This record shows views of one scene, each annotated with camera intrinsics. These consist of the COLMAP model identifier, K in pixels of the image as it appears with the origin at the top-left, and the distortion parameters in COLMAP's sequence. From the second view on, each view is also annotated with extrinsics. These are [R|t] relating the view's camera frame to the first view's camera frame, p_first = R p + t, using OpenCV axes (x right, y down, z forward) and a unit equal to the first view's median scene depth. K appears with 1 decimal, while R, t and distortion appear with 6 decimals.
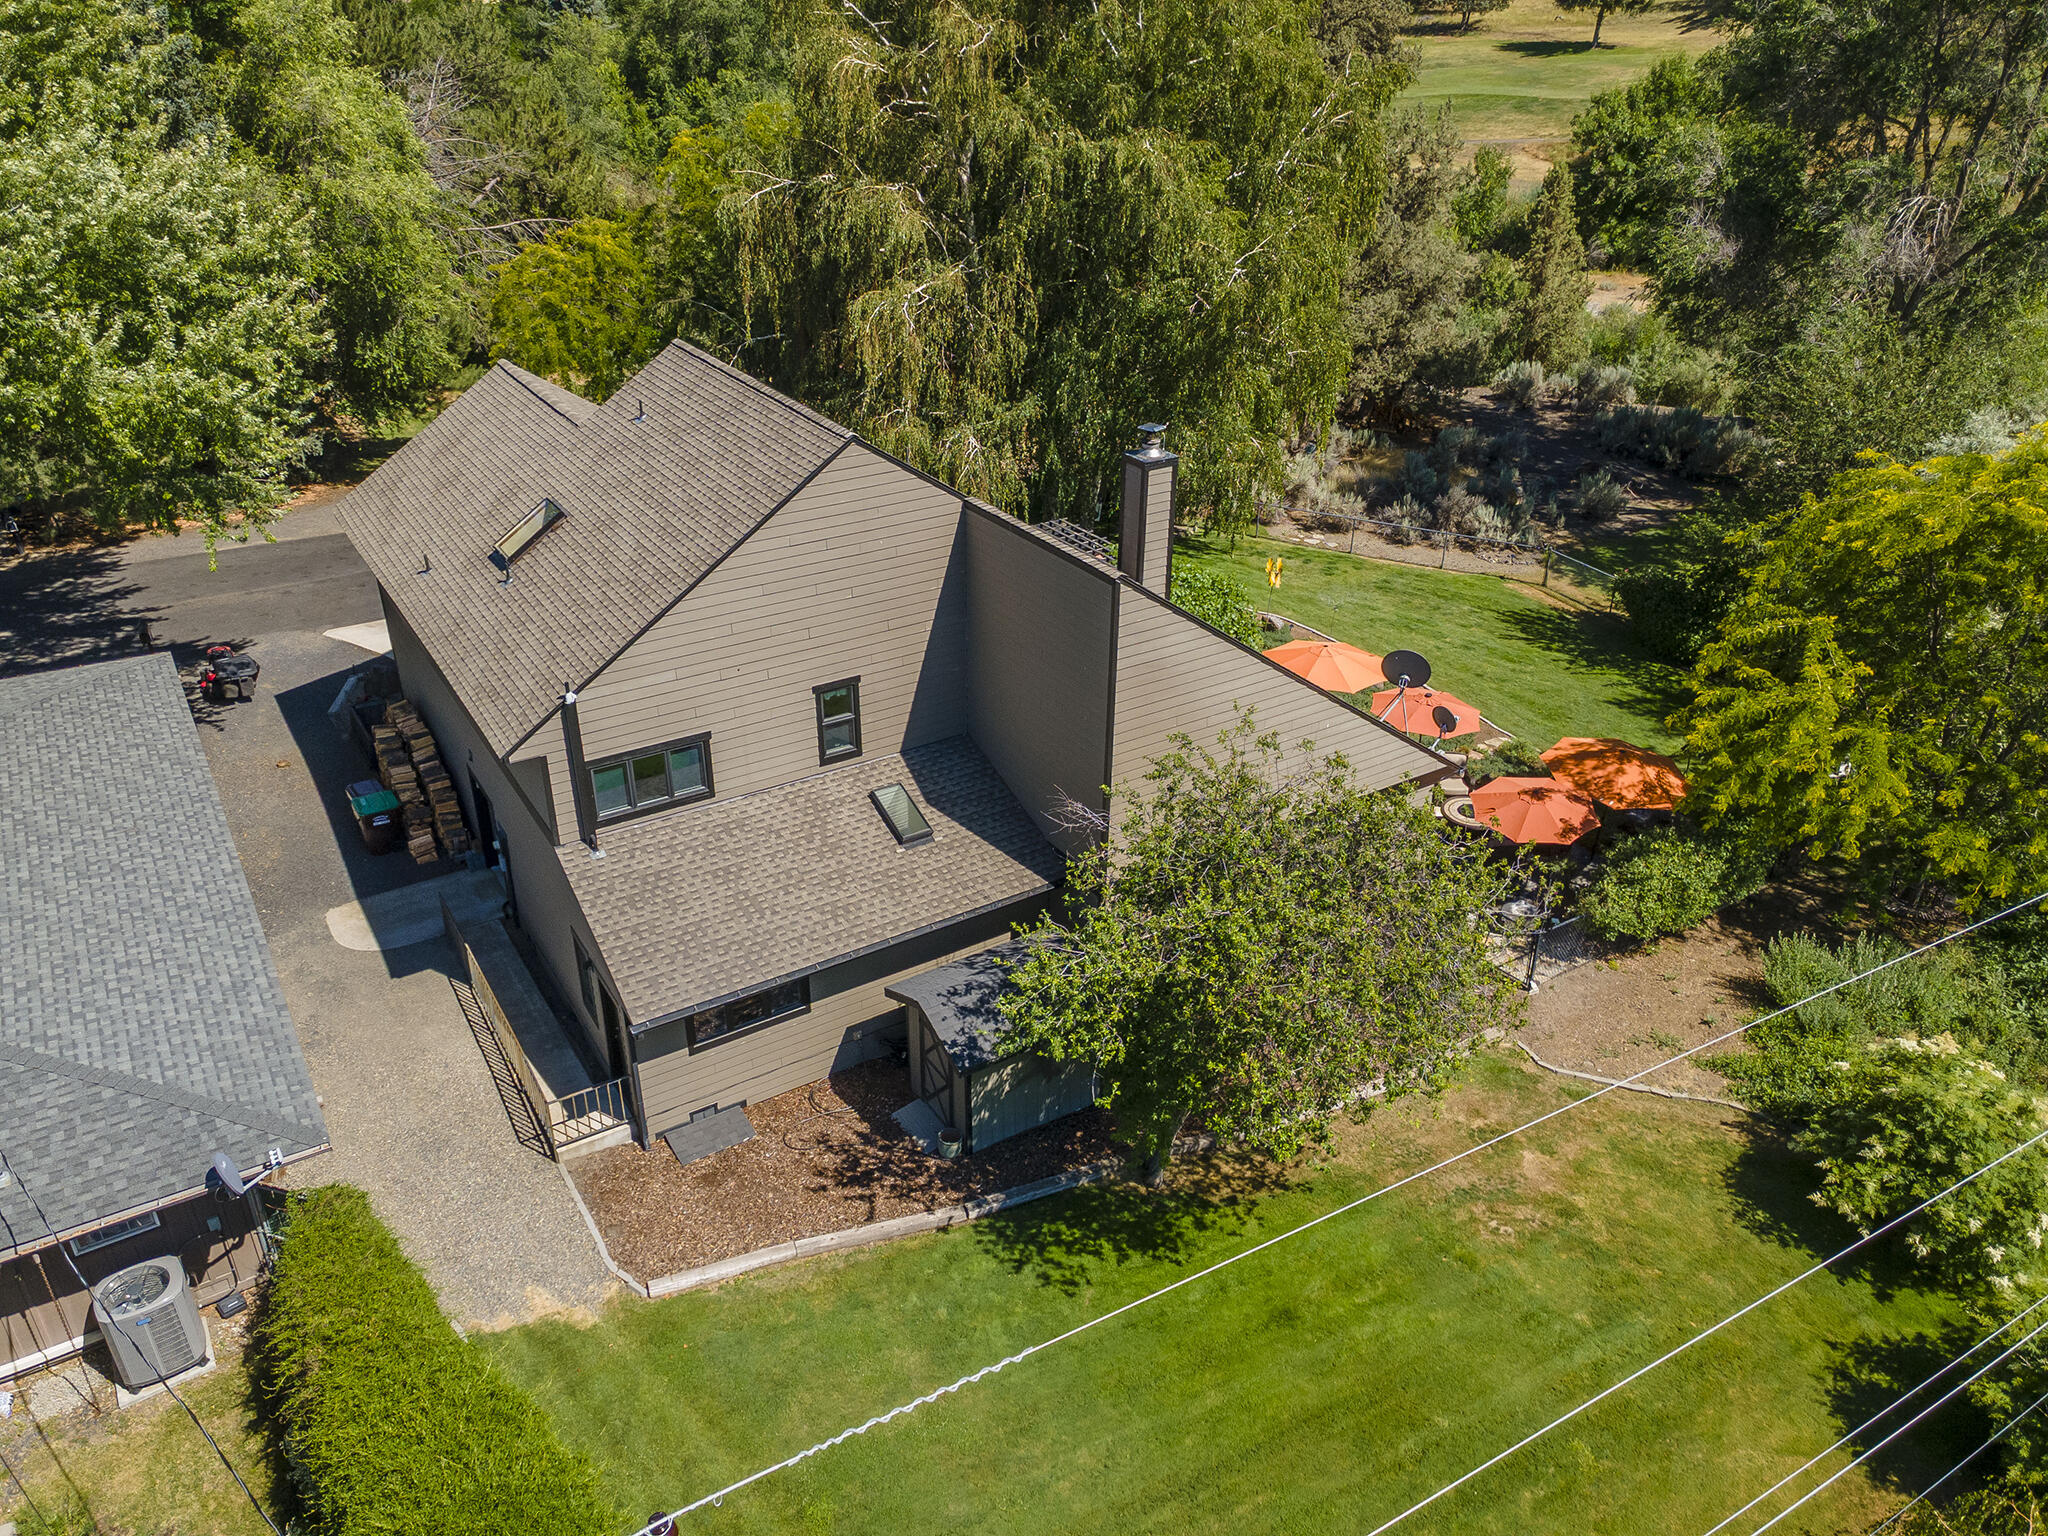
lens RADIAL K [[1507.4, 0, 1024.0], [0, 1507.4, 768.0], [0, 0, 1]] dist [0.042795, 0.001606]
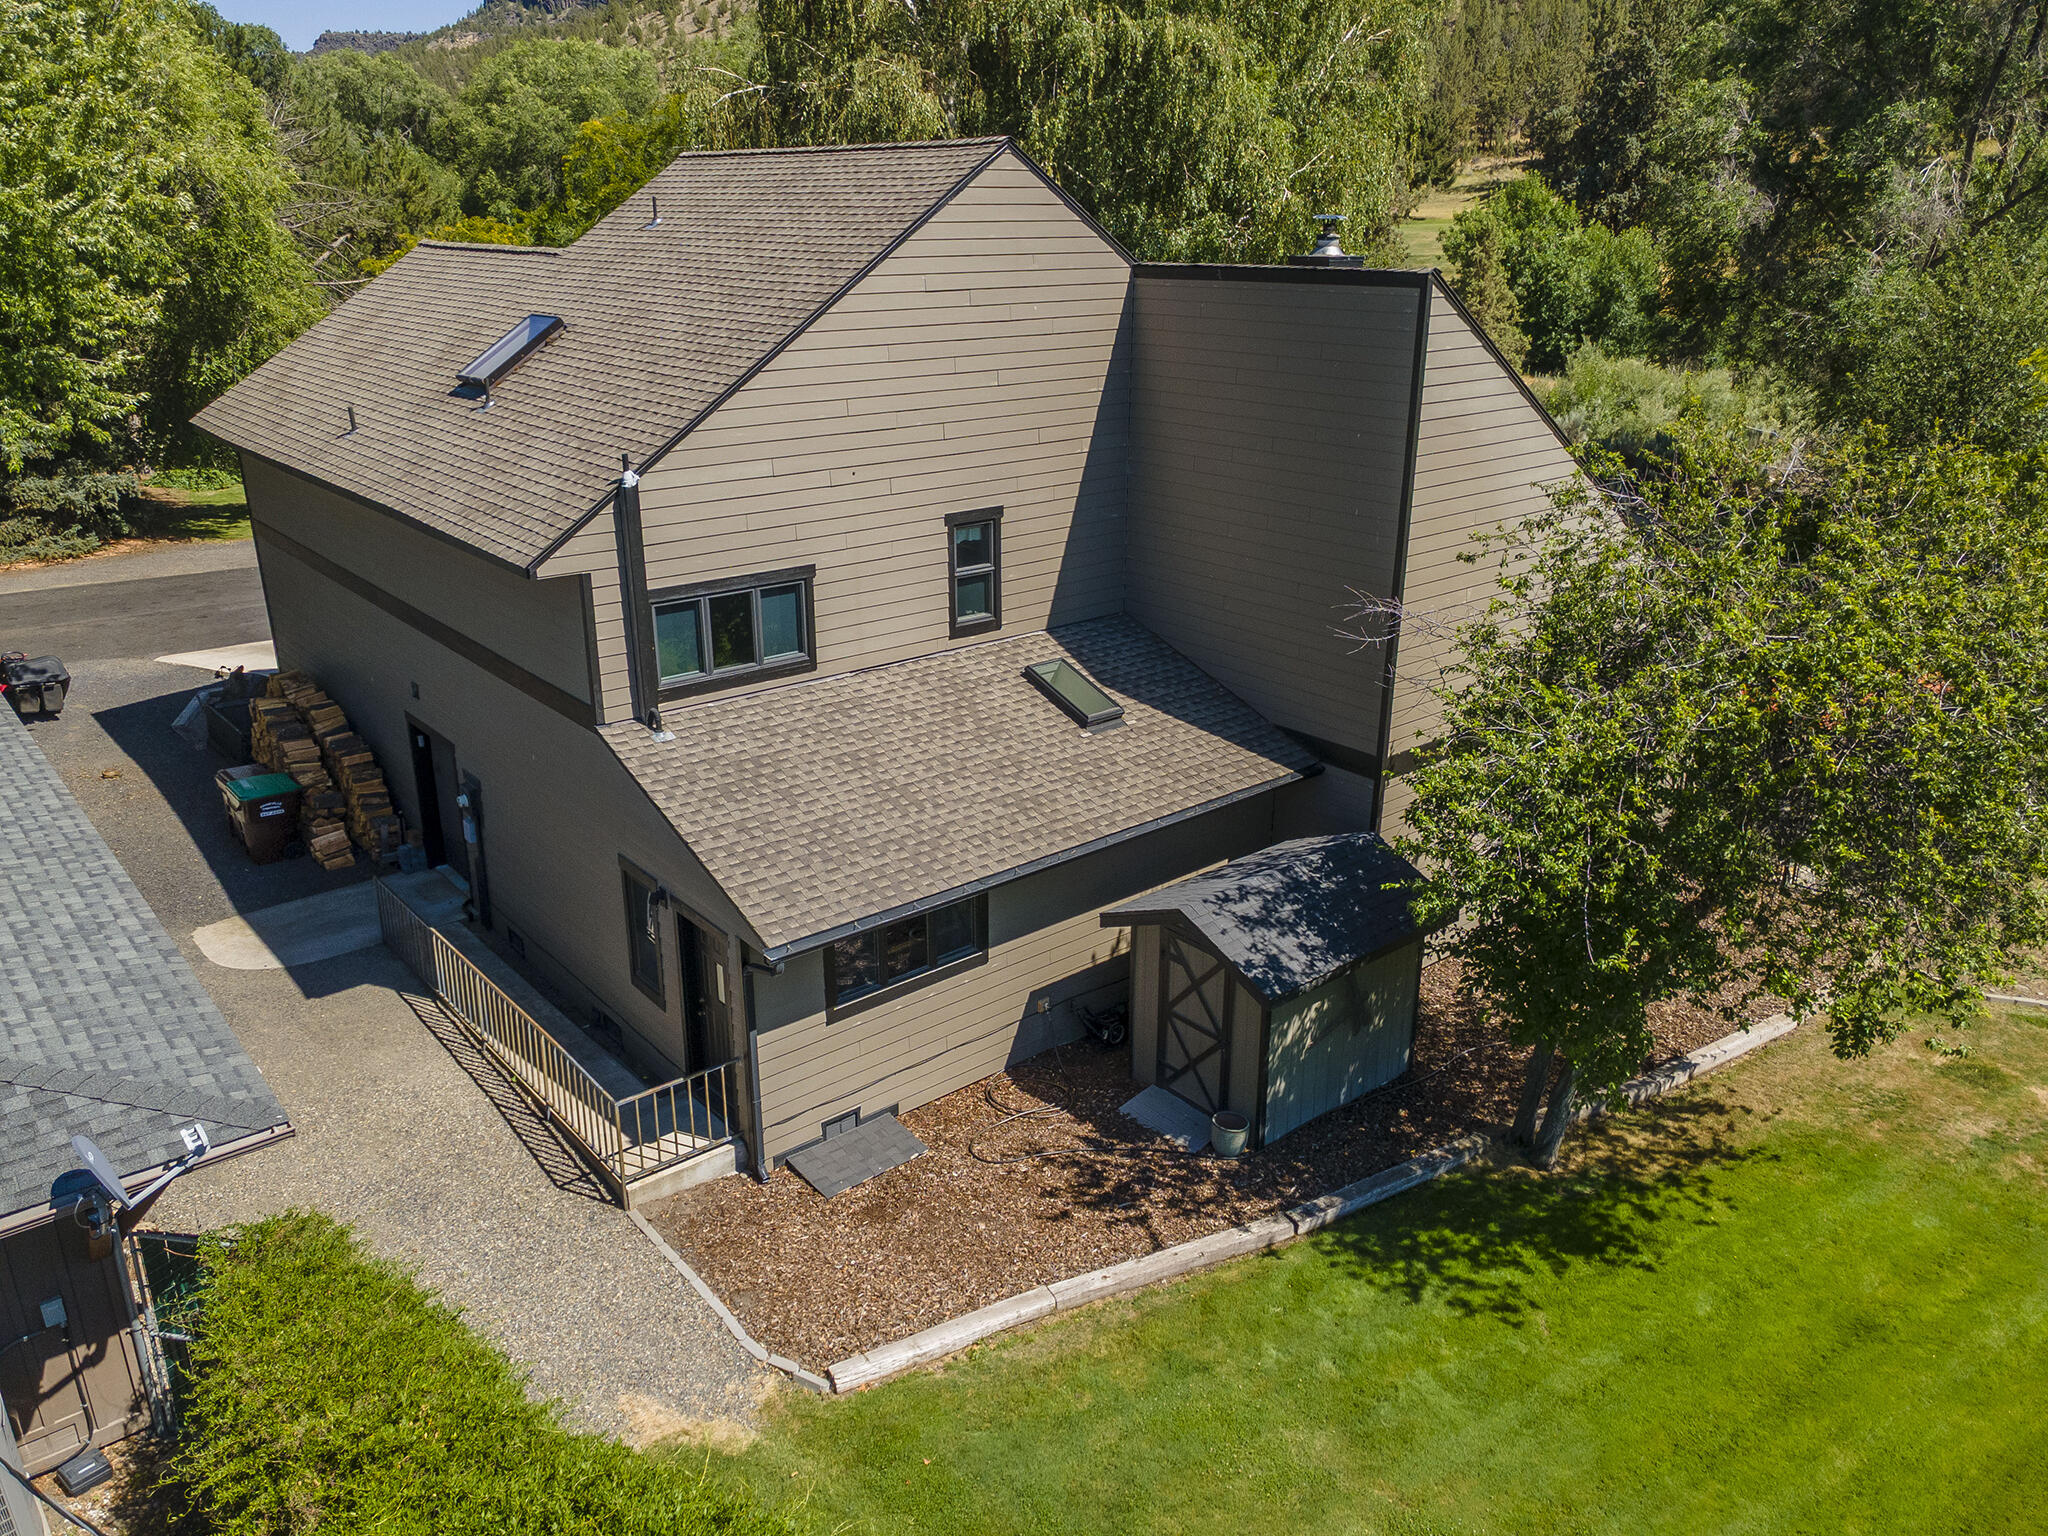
lens RADIAL K [[1507.4, 0, 1024.0], [0, 1507.4, 768.0], [0, 0, 1]] dist [0.042795, 0.001606]
pose [[0.991325, -0.048881, 0.122005, -0.206156], [0.065534, 0.988477, -0.136449, 0.171350], [-0.113930, 0.143261, 0.983105, 0.333167]]
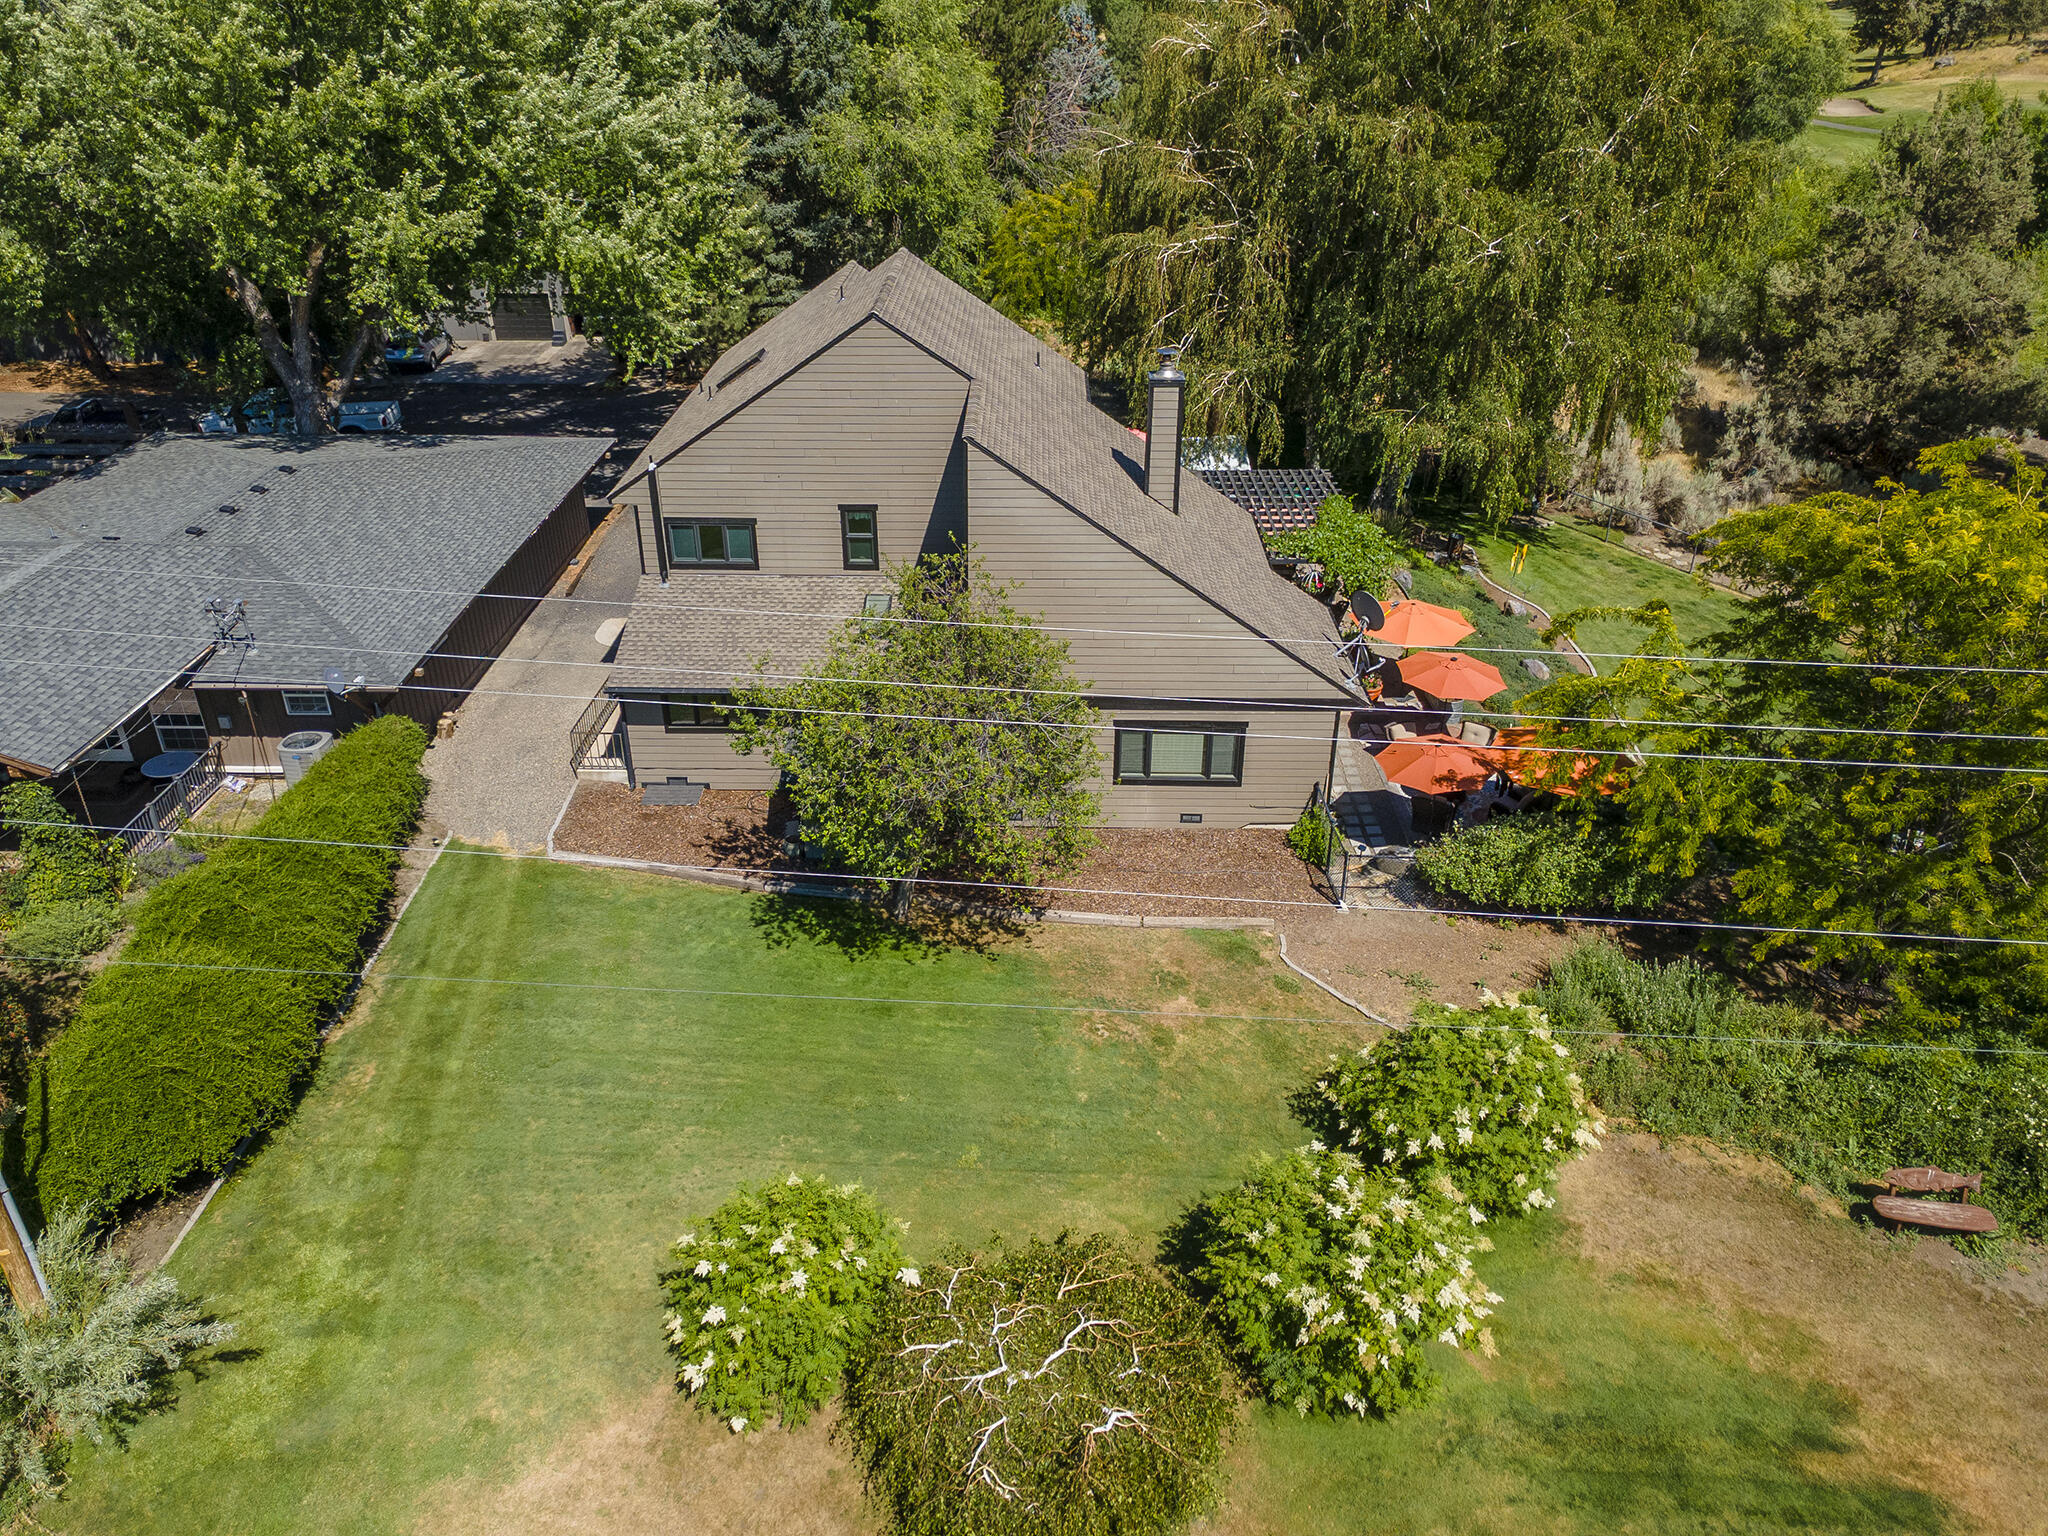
lens RADIAL K [[1470.9, 0, 998.9], [0, 1470.9, 766.0], [0, 0, 1]] dist [0.046333, 0.000975]
pose [[0.834098, 0.257650, -0.487747, 0.701936], [-0.256088, 0.964020, 0.071302, 0.041264], [0.488569, 0.065433, 0.870068, -0.042543]]
